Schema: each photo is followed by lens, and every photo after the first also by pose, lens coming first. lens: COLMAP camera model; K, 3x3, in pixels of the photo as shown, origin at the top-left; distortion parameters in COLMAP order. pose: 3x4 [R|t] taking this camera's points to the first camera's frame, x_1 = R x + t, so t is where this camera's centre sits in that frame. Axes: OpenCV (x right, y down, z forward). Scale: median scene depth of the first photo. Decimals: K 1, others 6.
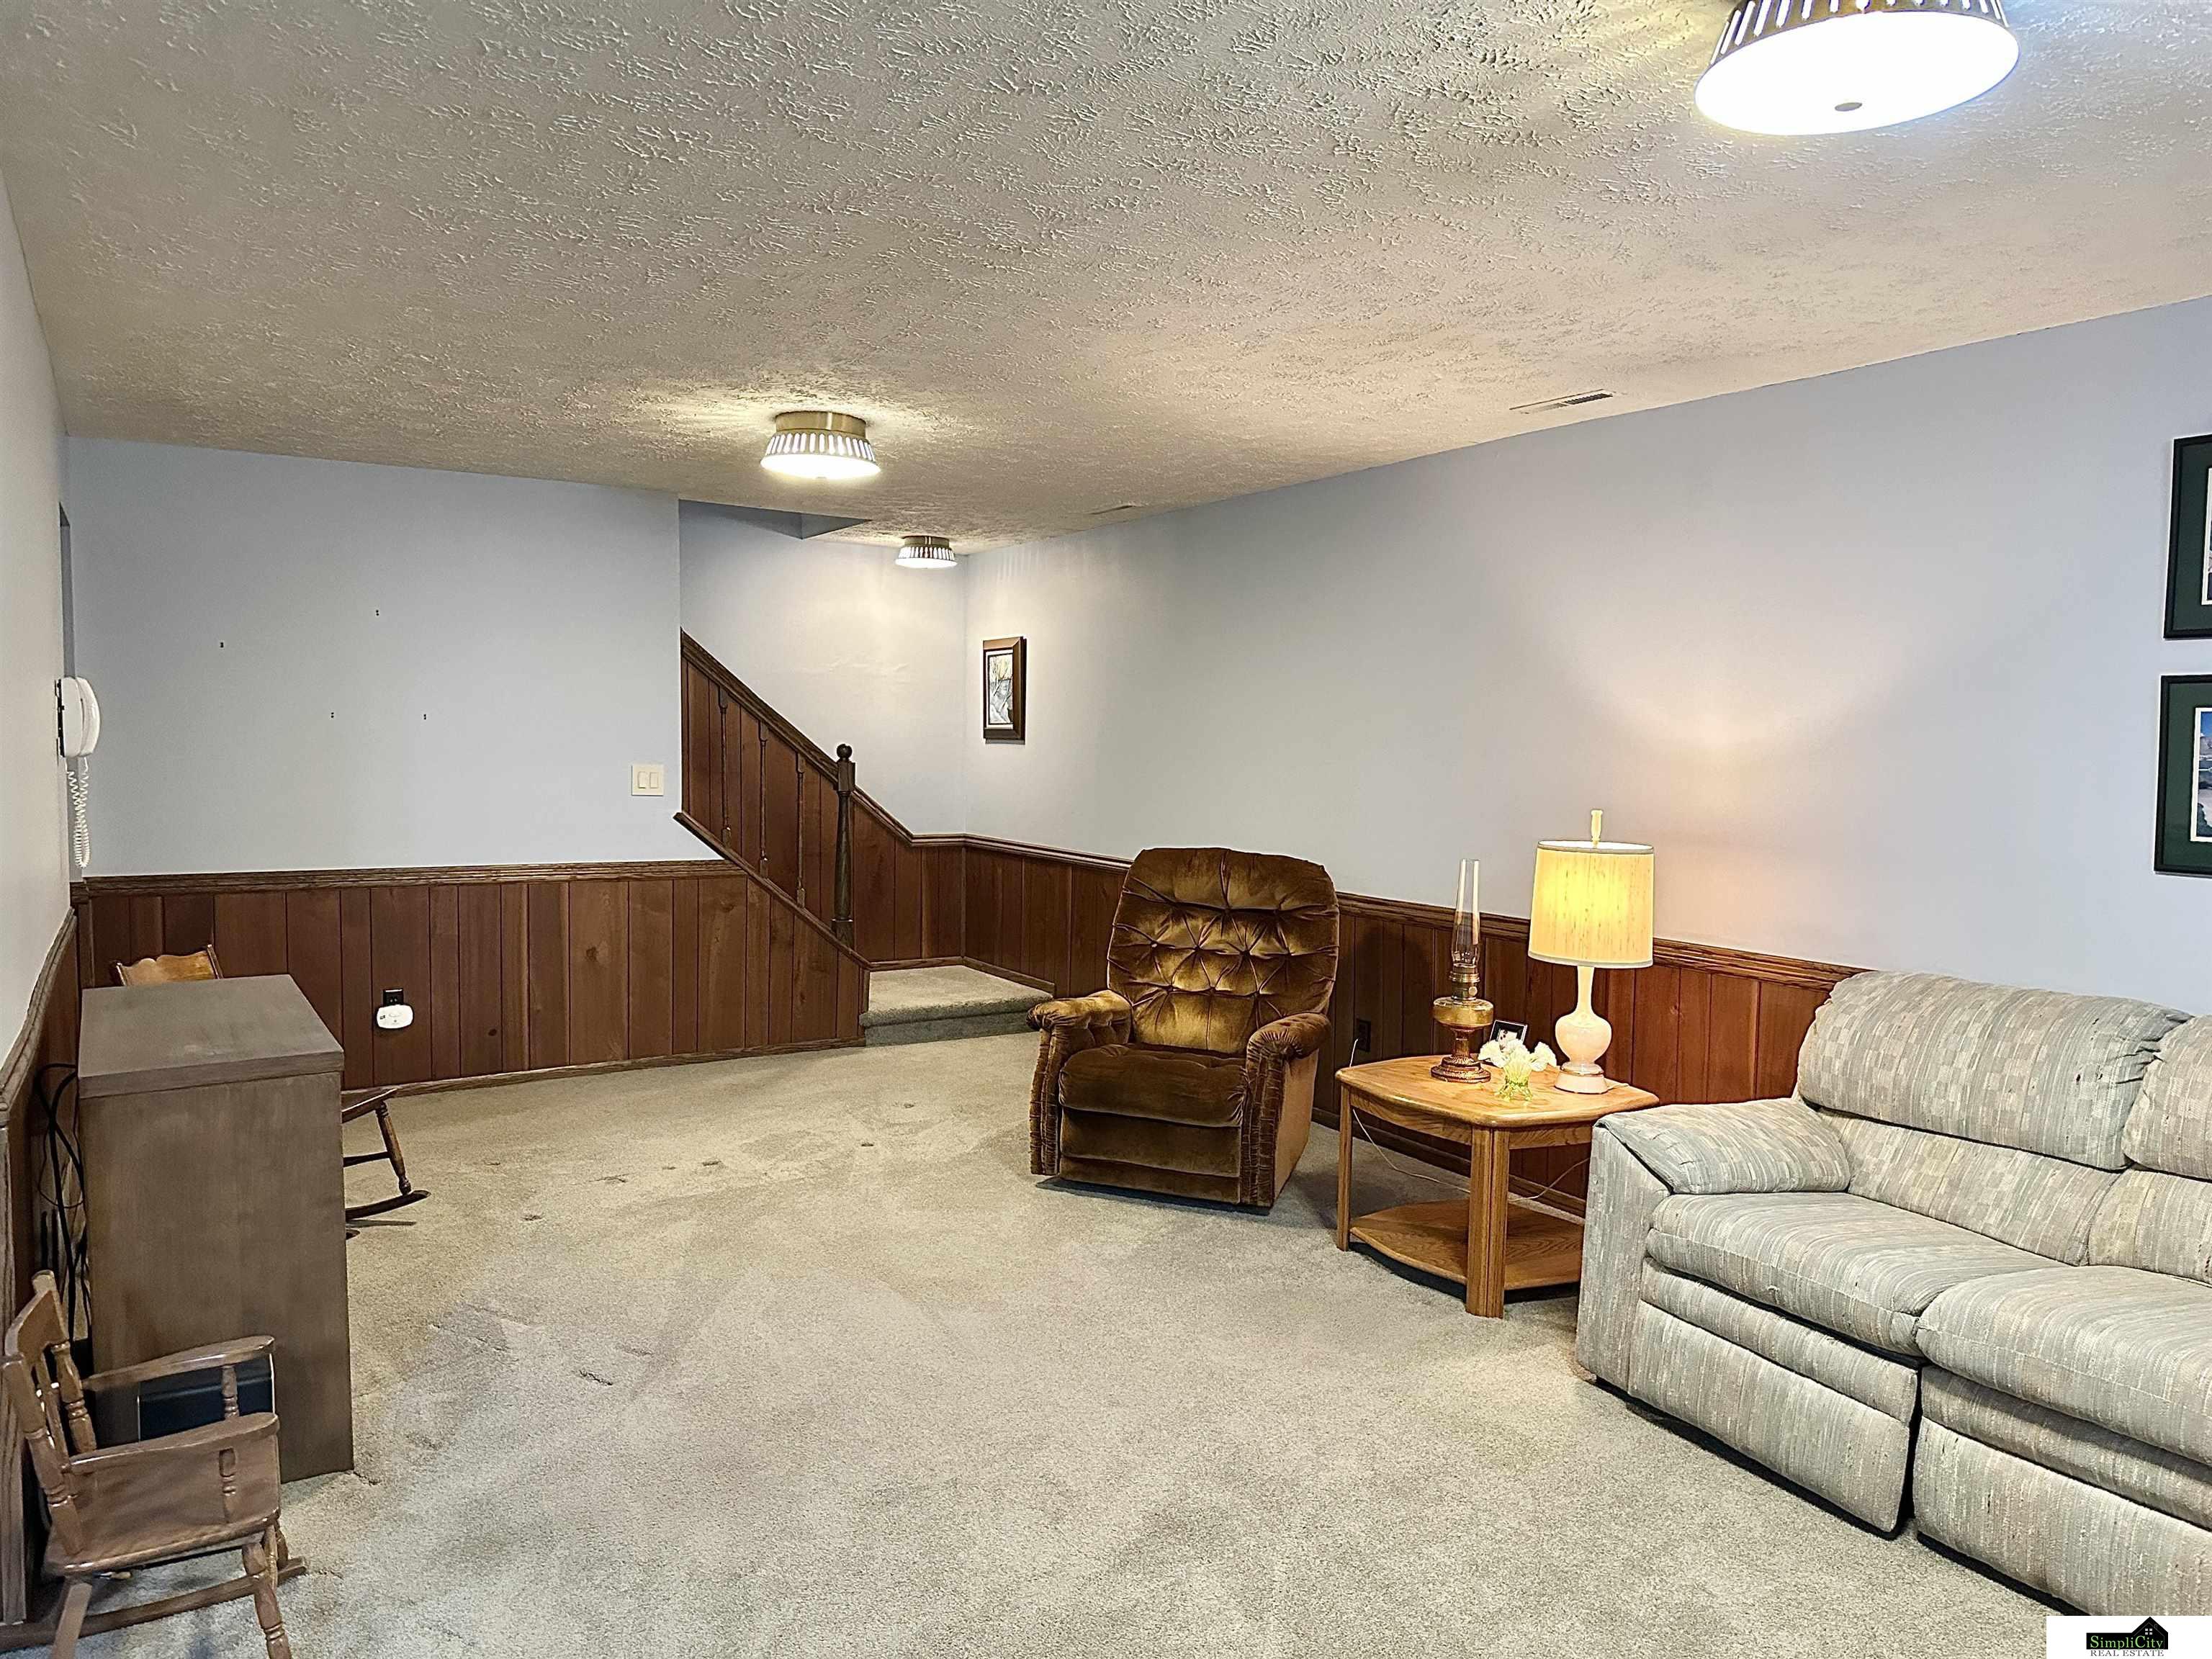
lens RADIAL K [[1538.0, 0, 1106.0], [0, 1538.0, 829.5], [0, 0, 1]] dist [0.109839, -0.153357]
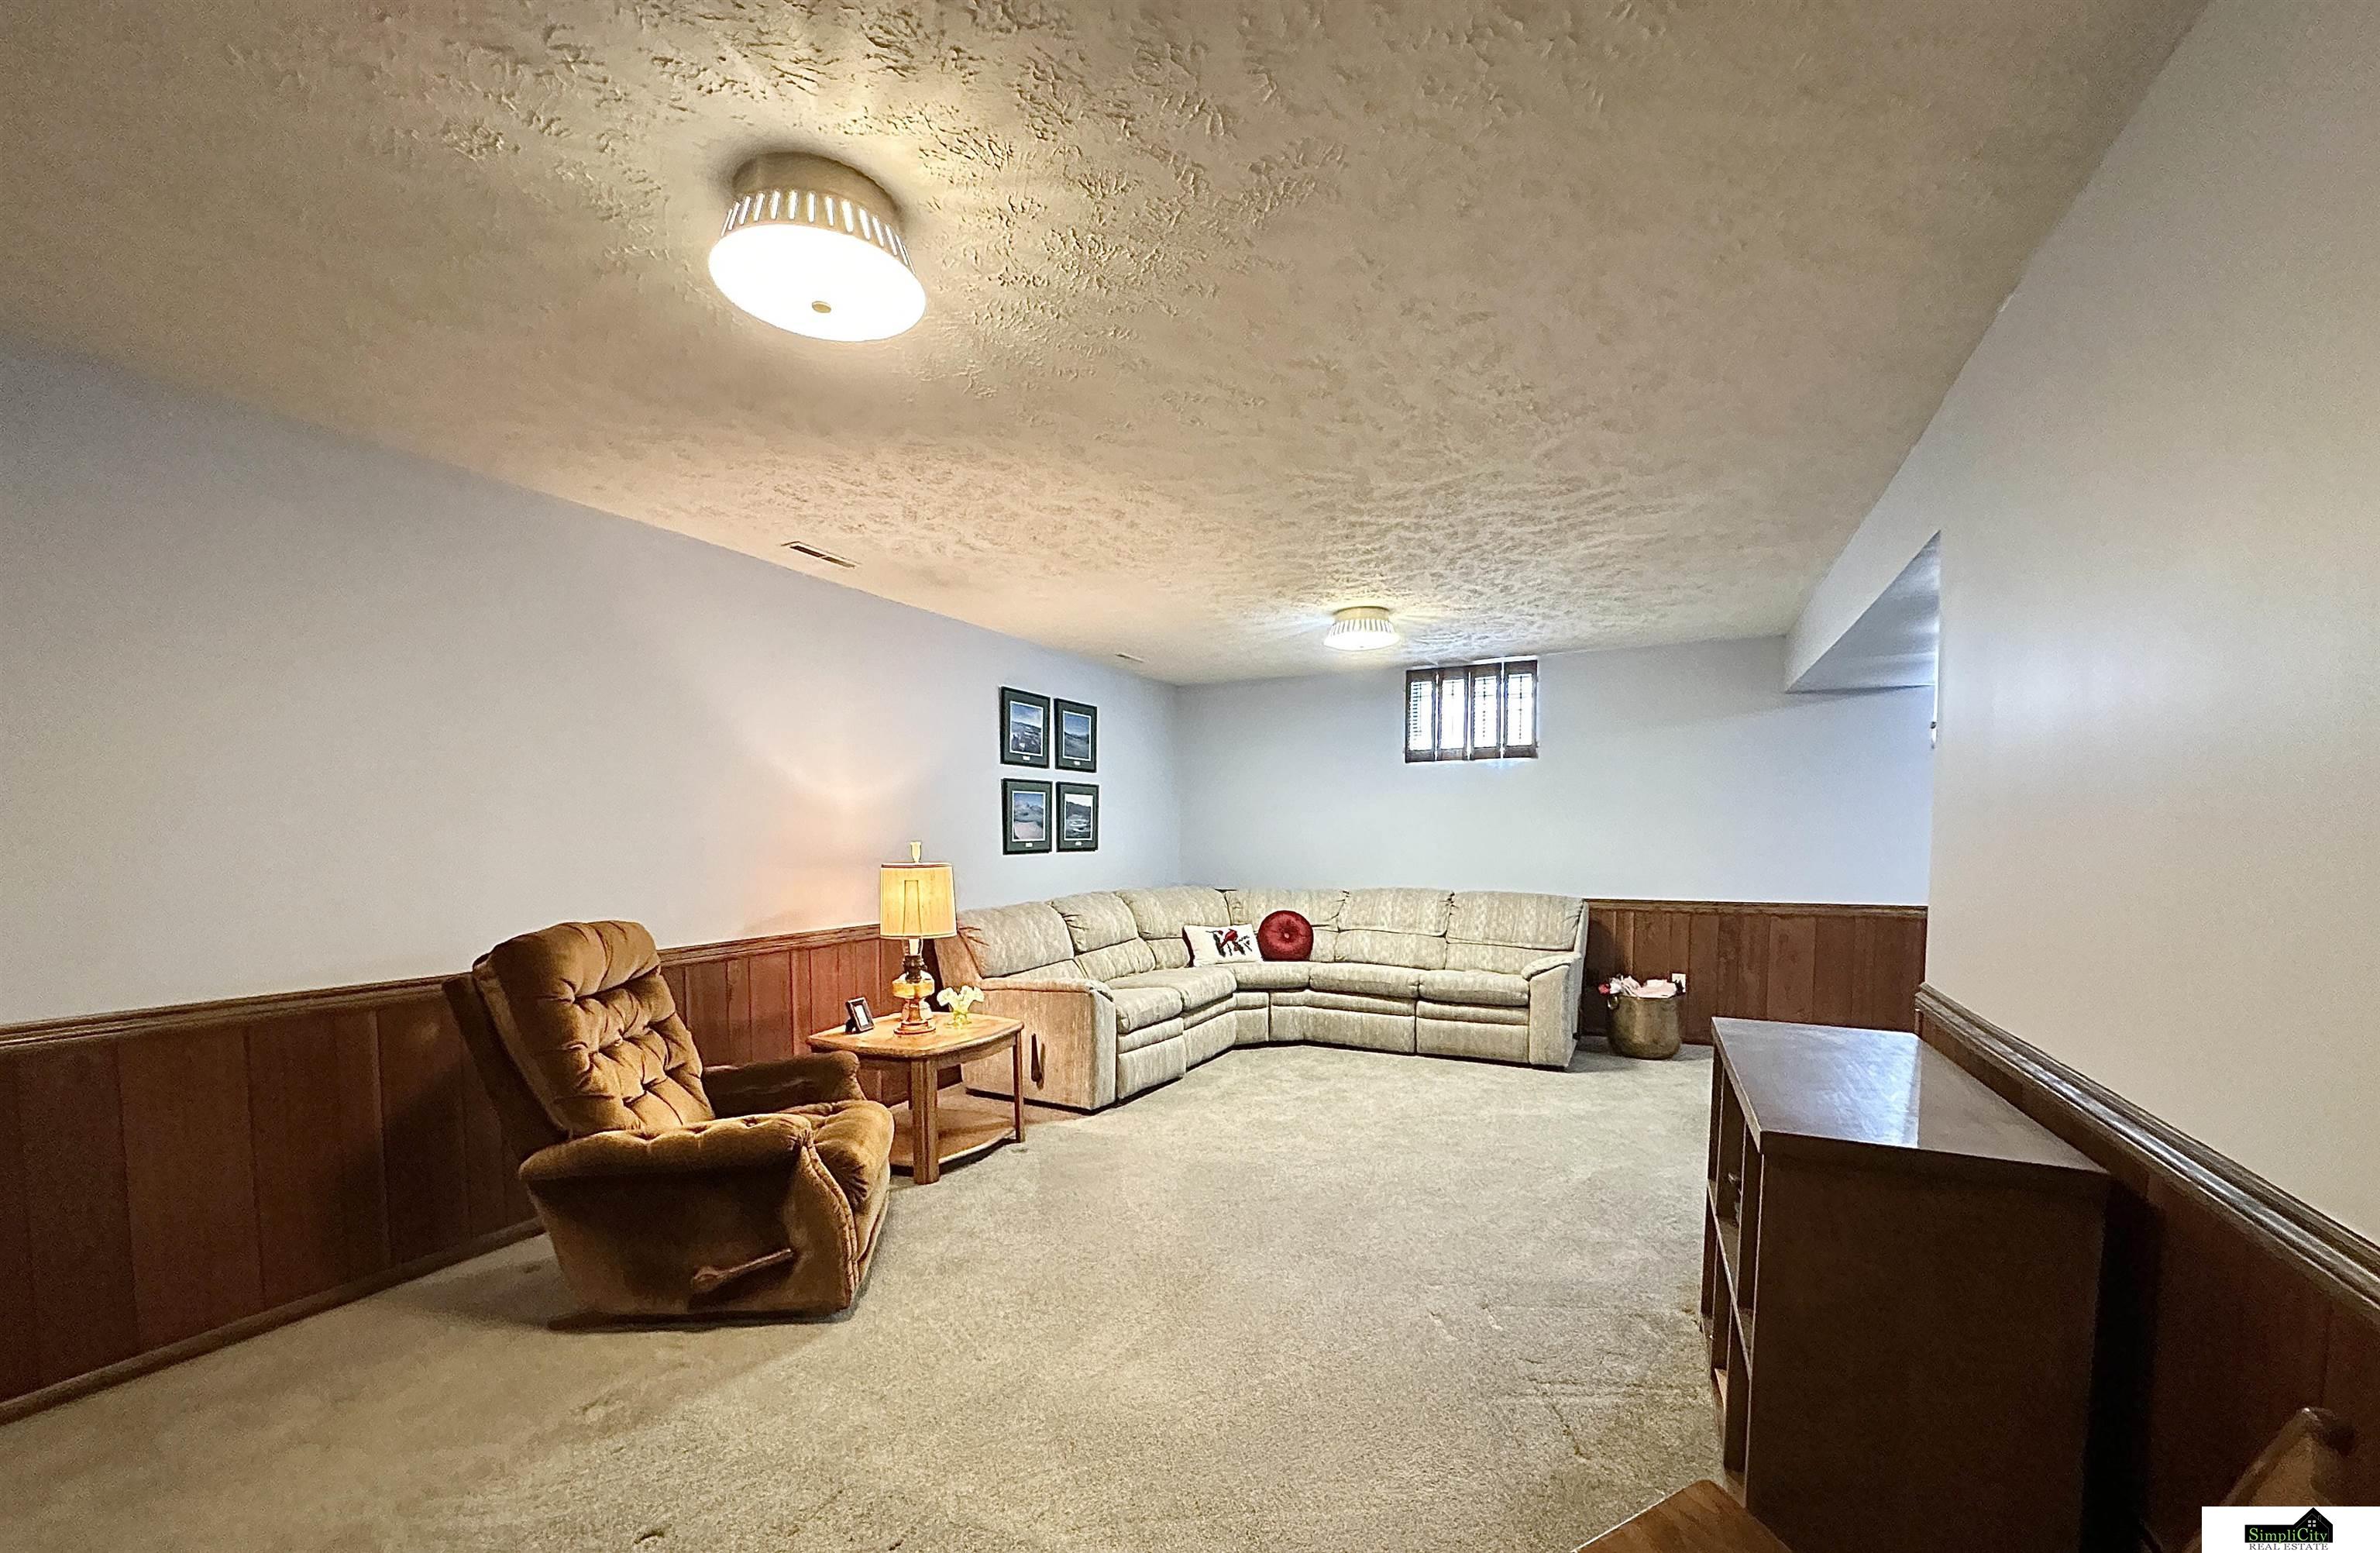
lens RADIAL K [[945.8, 0, 1186.0], [0, 945.8, 887.8], [0, 0, 1]] dist [-0.000399, 0.000042]
pose [[-0.535139, -0.060559, 0.842590, -0.795383], [0.047583, 0.993683, 0.101638, -0.062372], [-0.843423, 0.094483, -0.528877, 1.553943]]
